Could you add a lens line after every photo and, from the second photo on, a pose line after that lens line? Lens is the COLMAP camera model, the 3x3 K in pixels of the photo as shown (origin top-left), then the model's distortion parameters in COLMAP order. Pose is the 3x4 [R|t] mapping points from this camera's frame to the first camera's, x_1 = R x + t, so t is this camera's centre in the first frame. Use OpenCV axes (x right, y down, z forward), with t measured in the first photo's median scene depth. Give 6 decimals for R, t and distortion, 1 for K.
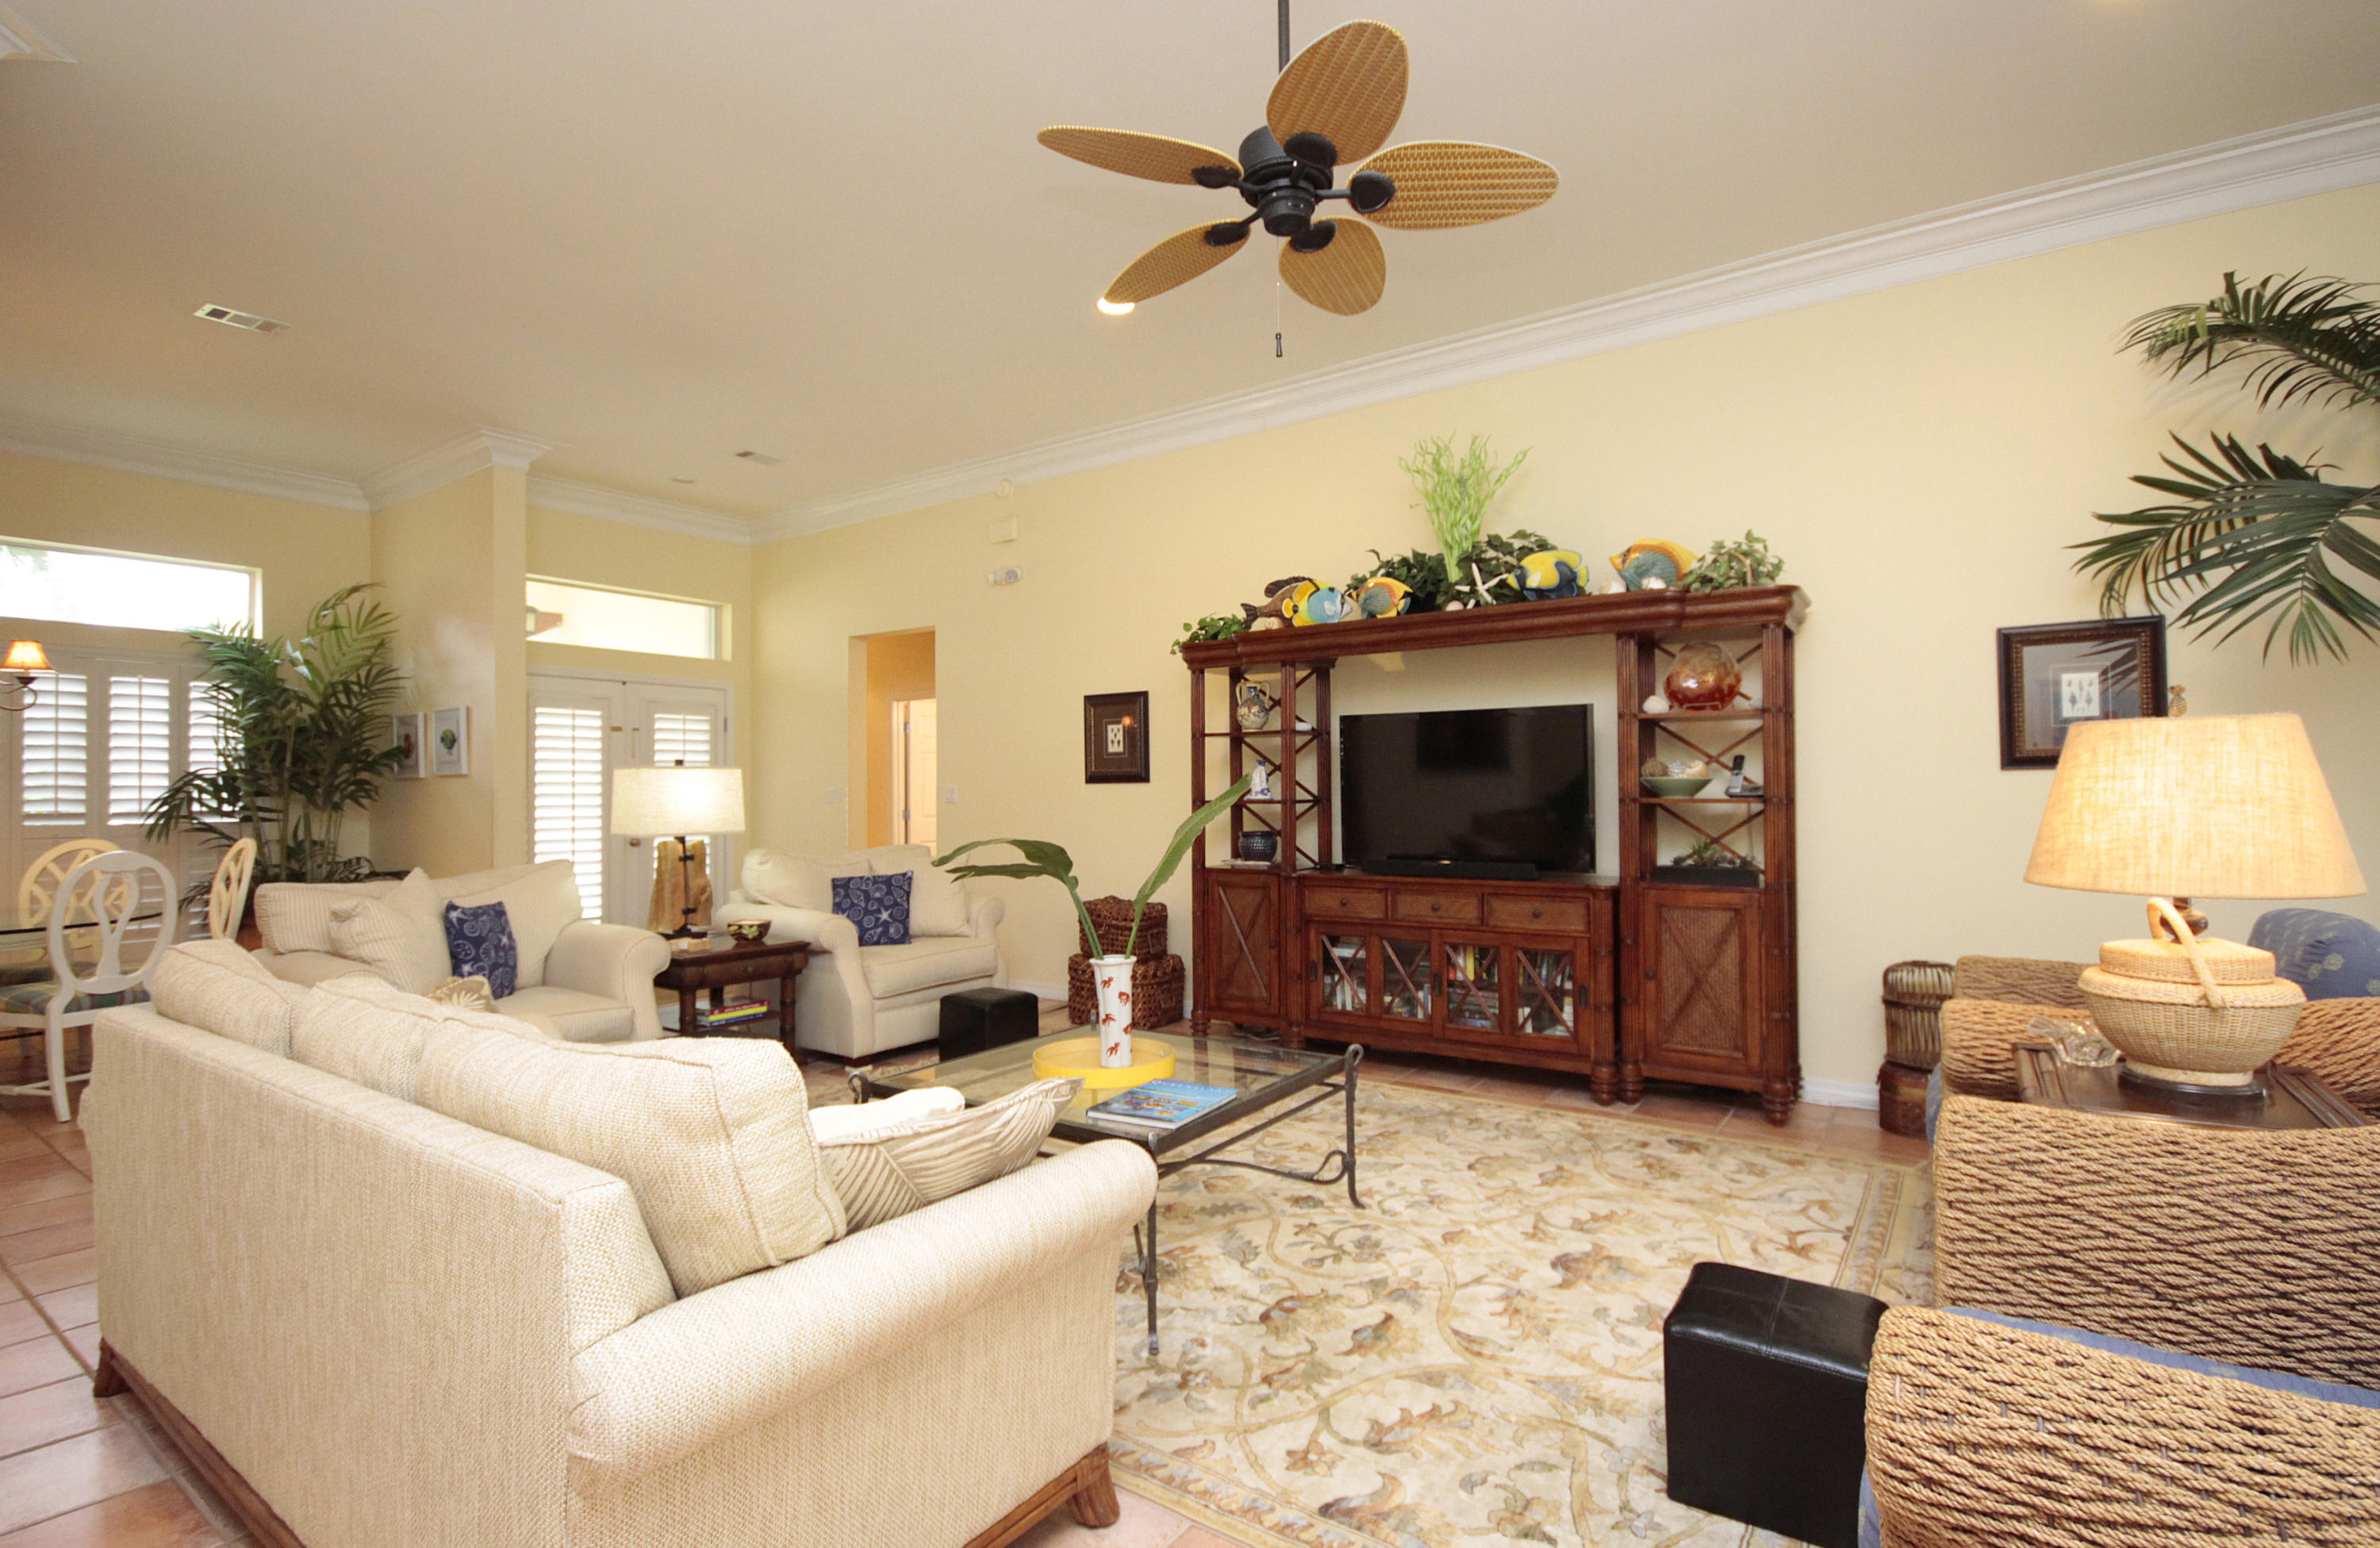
lens RADIAL K [[1126.2, 0, 1232.7], [0, 1126.2, 777.3], [0, 0, 1]] dist [-0.003376, 0.000343]
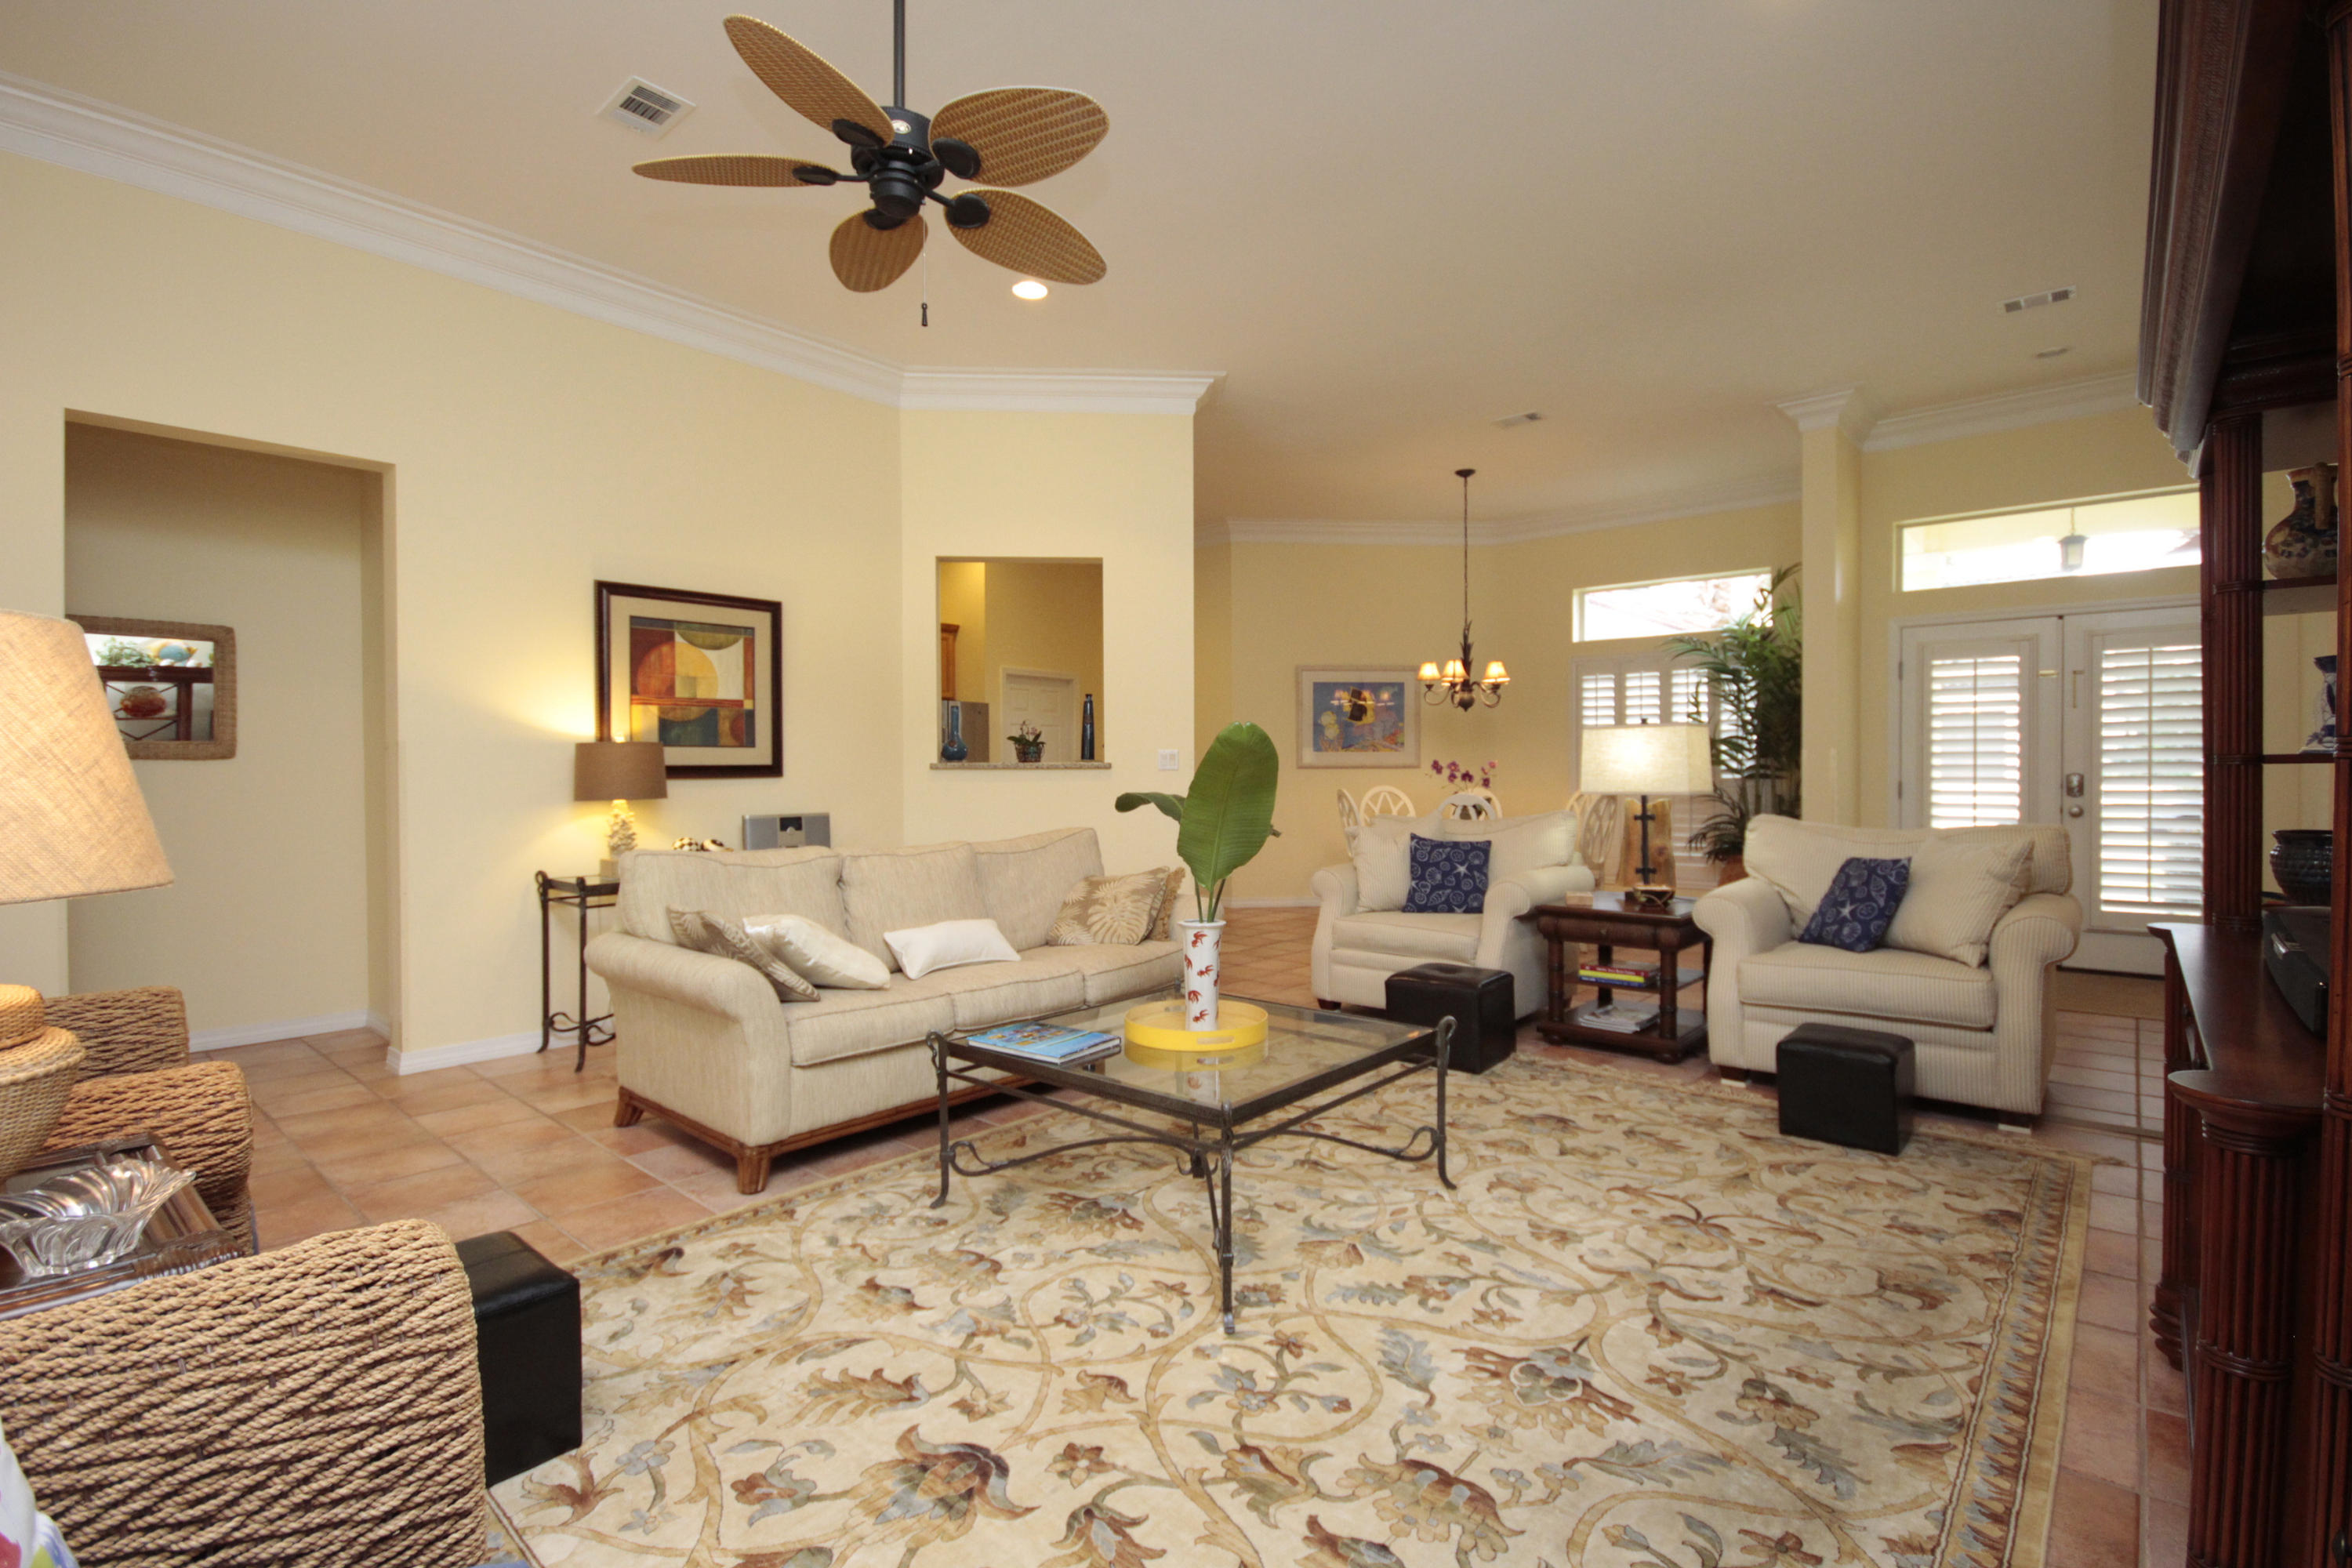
lens RADIAL K [[1080.8, 0, 1166.4], [0, 1080.8, 791.3], [0, 0, 1]] dist [-0.008076, -0.000773]
pose [[-0.124512, 0.024031, -0.991927, 0.579370], [0.022314, 0.999522, 0.021414, 0.021236], [0.991967, -0.019467, -0.124989, 0.795014]]
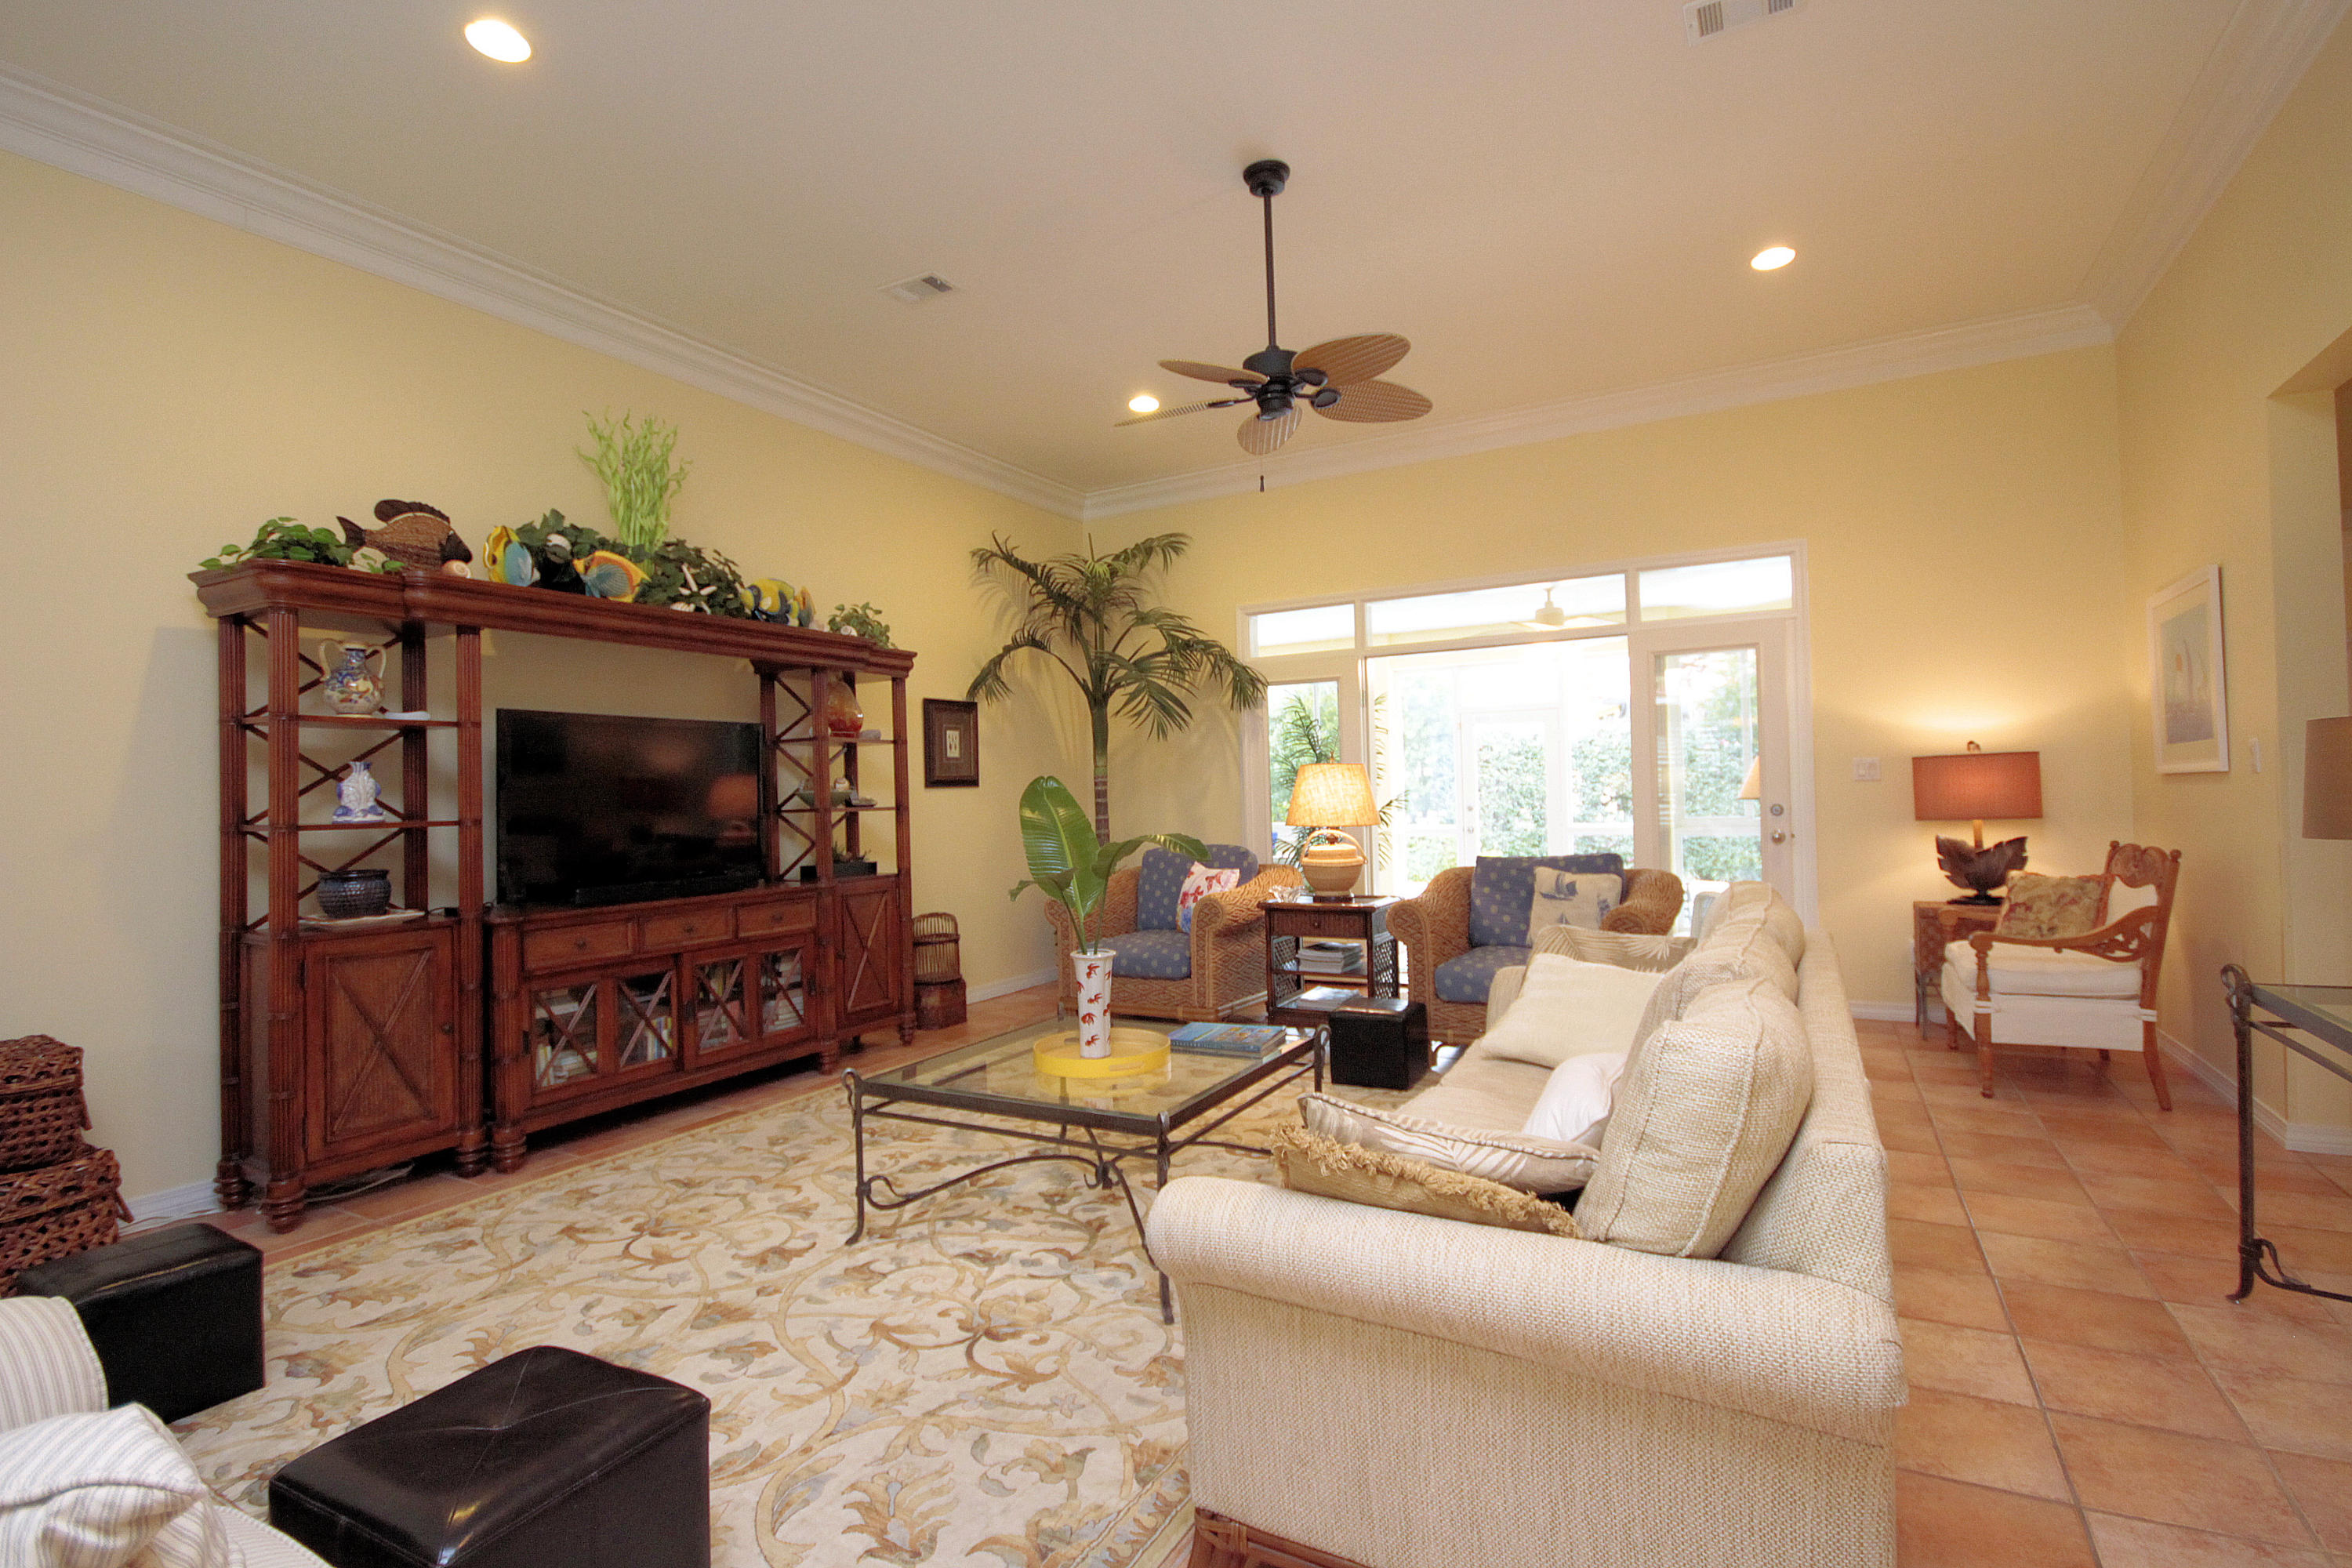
lens RADIAL K [[1080.8, 0, 1188.5], [0, 1080.8, 784.9], [0, 0, 1]] dist [-0.008076, -0.000773]
pose [[-0.090102, 0.016915, 0.995789, -0.800571], [0.010871, 0.999813, -0.016000, 0.016397], [-0.995873, 0.009384, -0.090269, 0.719356]]
